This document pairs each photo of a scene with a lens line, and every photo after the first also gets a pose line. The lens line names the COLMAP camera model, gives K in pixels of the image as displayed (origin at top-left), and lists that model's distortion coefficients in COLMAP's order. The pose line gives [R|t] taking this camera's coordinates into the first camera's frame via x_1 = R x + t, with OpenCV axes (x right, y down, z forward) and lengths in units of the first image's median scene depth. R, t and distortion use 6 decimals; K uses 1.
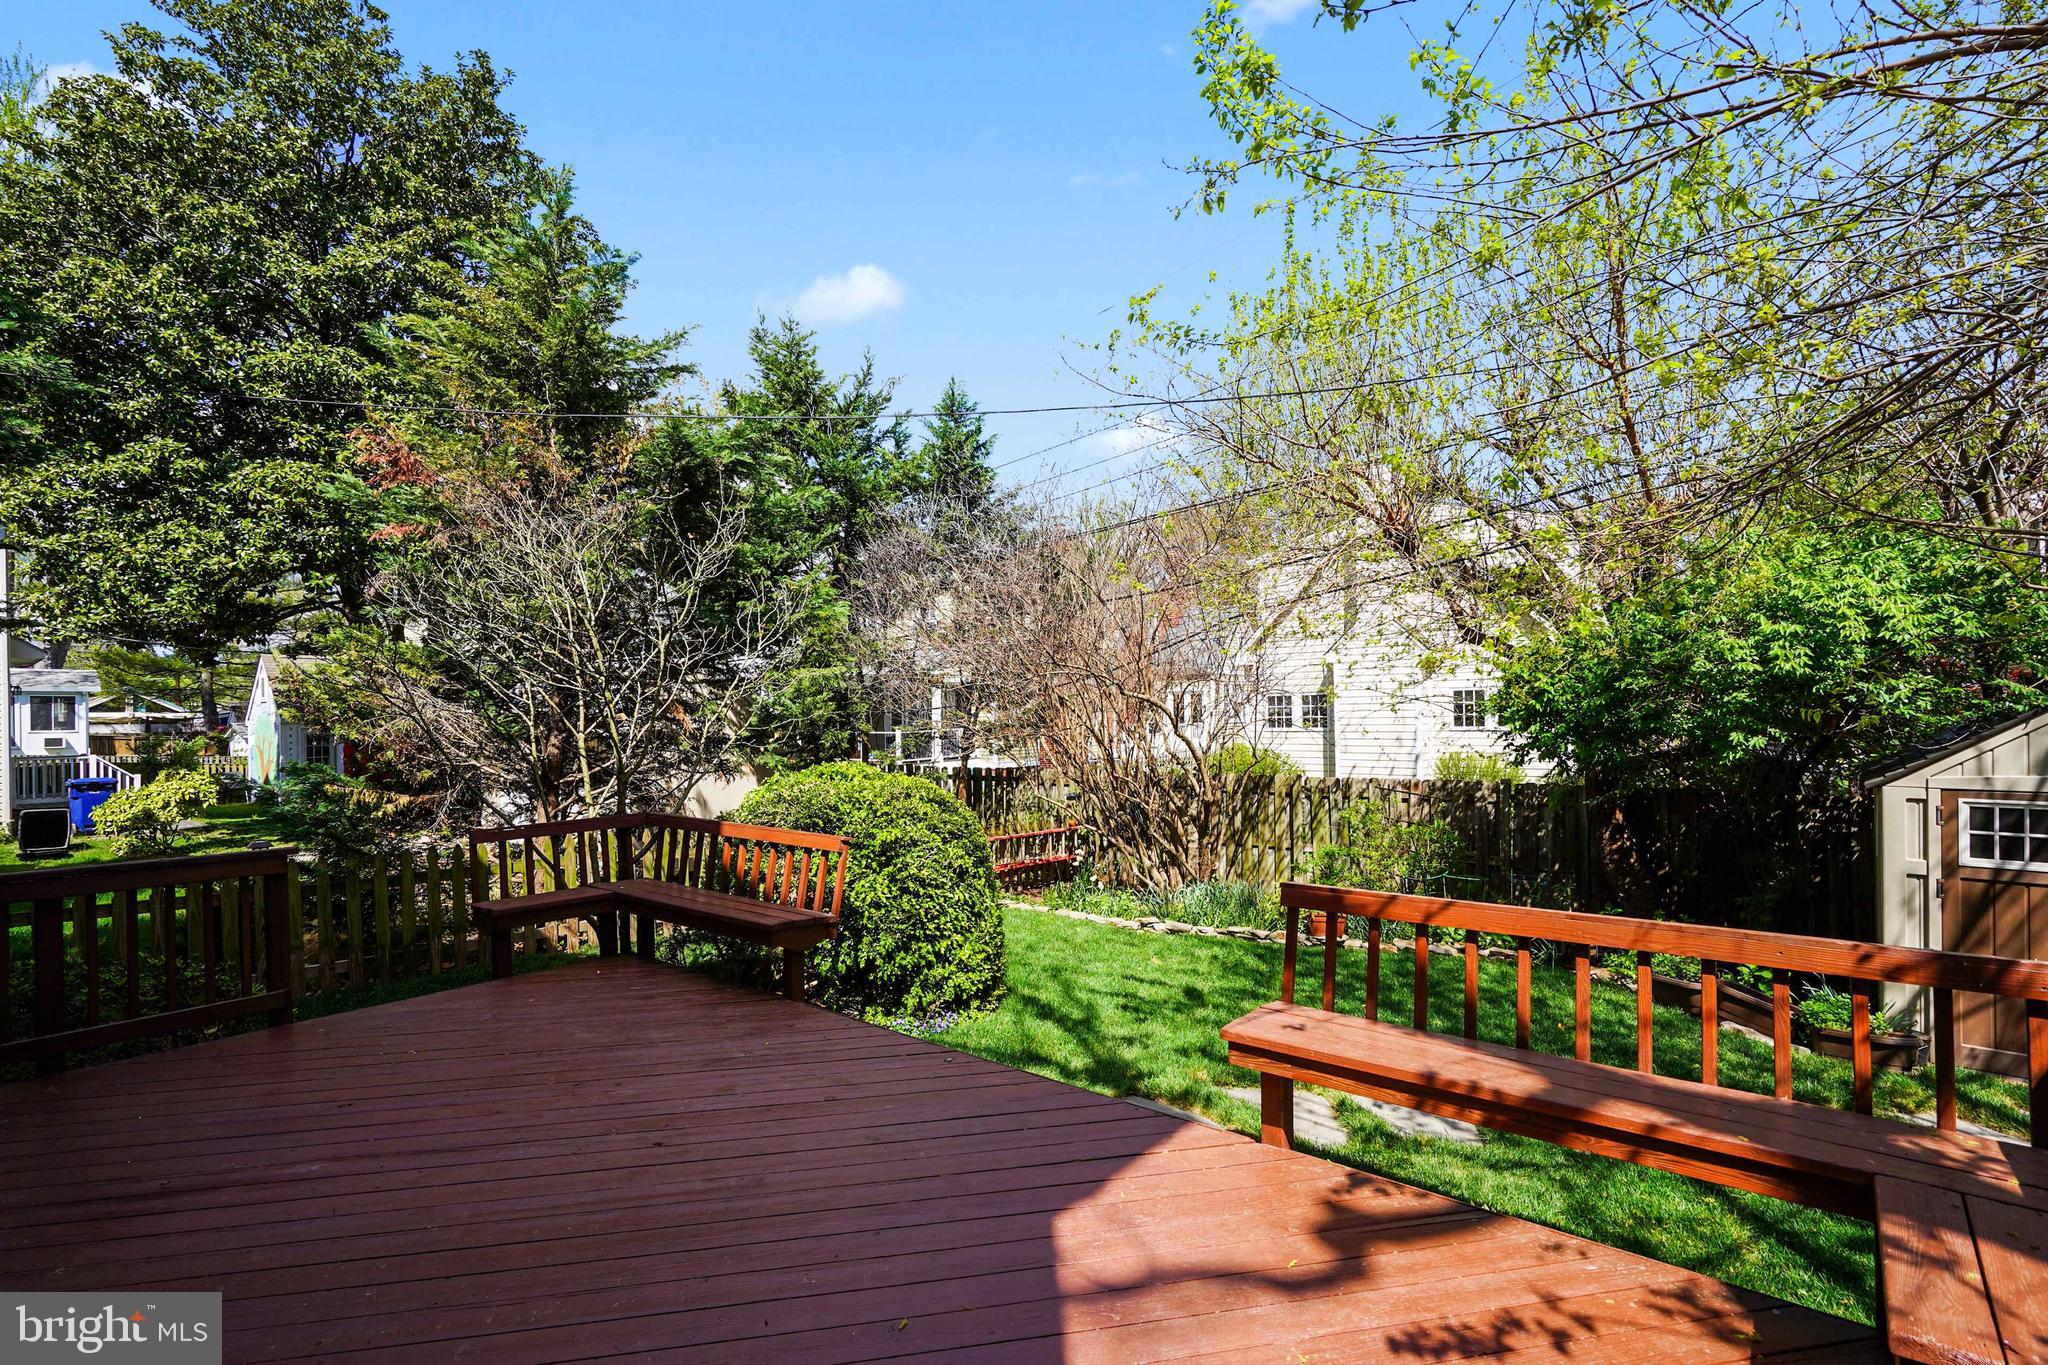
lens RADIAL K [[946.4, 0, 1029.6], [0, 946.4, 656.9], [0, 0, 1]] dist [-0.001342, 0.000868]
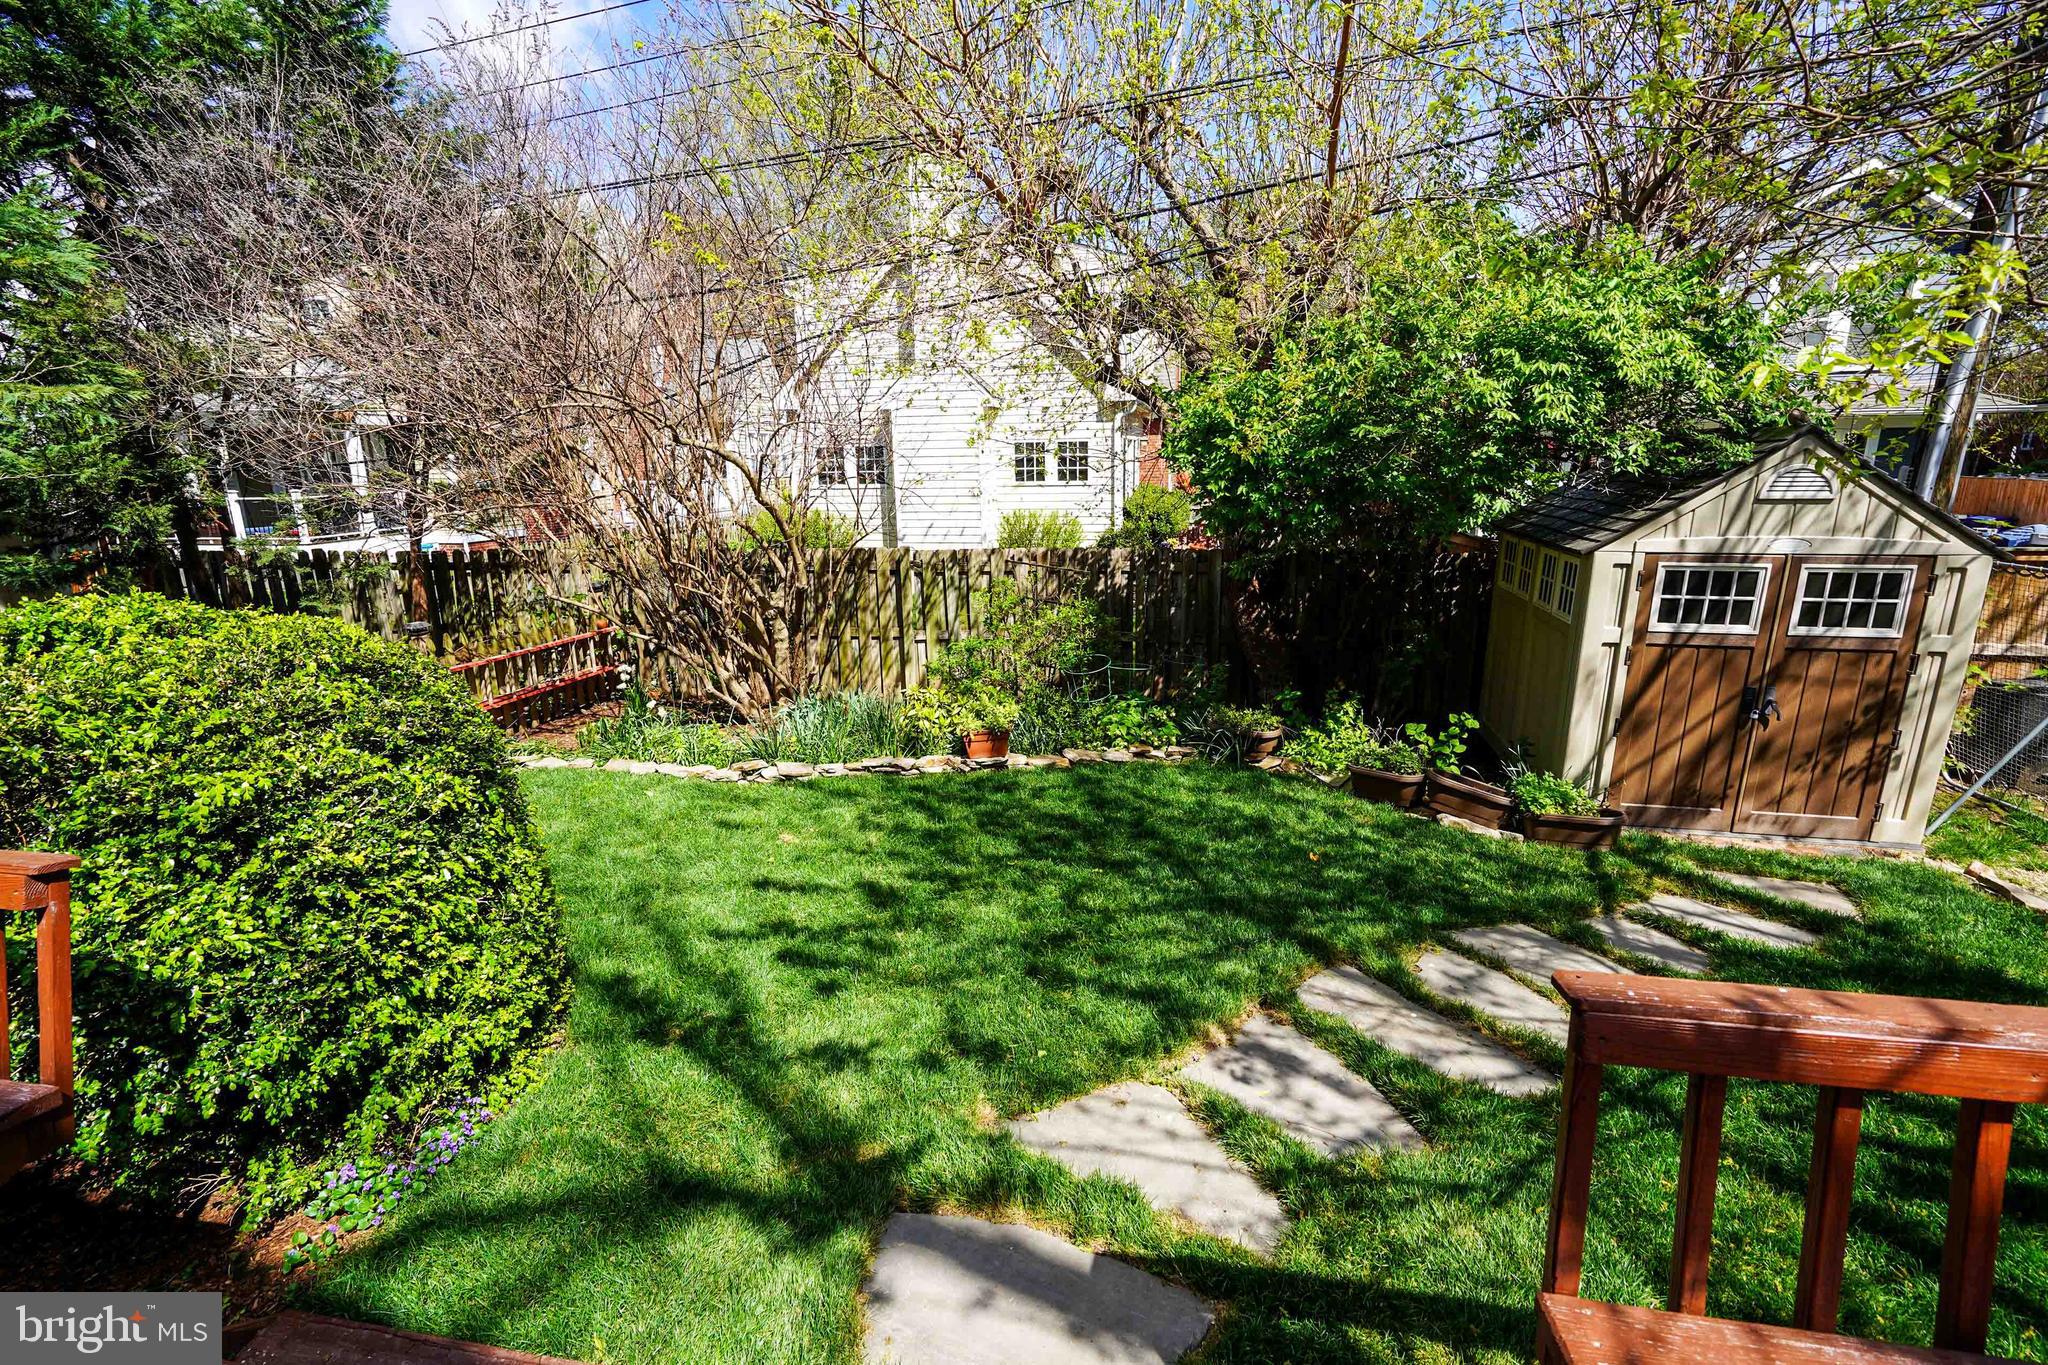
lens RADIAL K [[934.9, 0, 1025.8], [0, 934.9, 689.0], [0, 0, 1]] dist [-0.015127, 0.011575]
pose [[0.873709, -0.115406, 0.472561, -0.017724], [-0.026398, 0.958771, 0.282951, 0.012566], [-0.485732, -0.259692, 0.834641, 0.263317]]
